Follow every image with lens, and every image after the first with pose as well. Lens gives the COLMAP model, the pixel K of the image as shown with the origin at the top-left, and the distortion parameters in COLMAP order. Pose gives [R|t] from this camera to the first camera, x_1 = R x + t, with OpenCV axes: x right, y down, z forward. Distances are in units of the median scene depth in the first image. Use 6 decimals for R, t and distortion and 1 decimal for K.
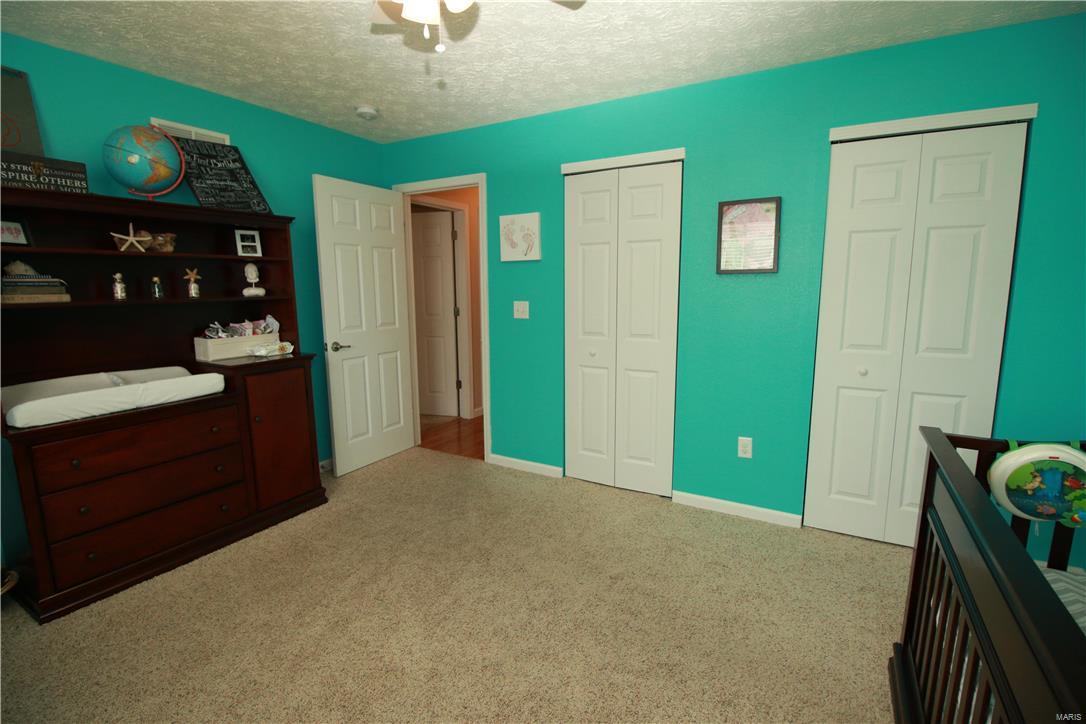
lens RADIAL K [[499.9, 0, 542.7], [0, 499.9, 361.4], [0, 0, 1]] dist [-0.005318, -0.009607]
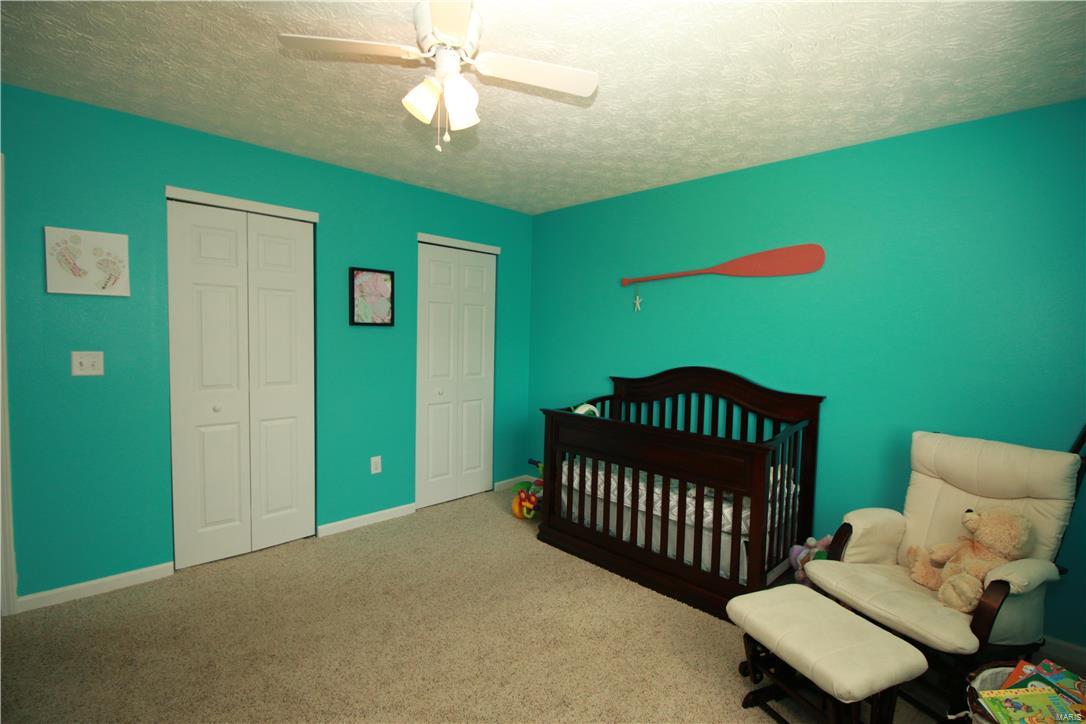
lens RADIAL K [[499.9, 0, 539.0], [0, 499.9, 359.0], [0, 0, 1]] dist [-0.005318, -0.009607]
pose [[0.261312, -0.033470, 0.964674, -0.630334], [0.121105, 0.992638, 0.001635, -0.038627], [-0.957627, 0.116399, 0.263442, 0.238896]]
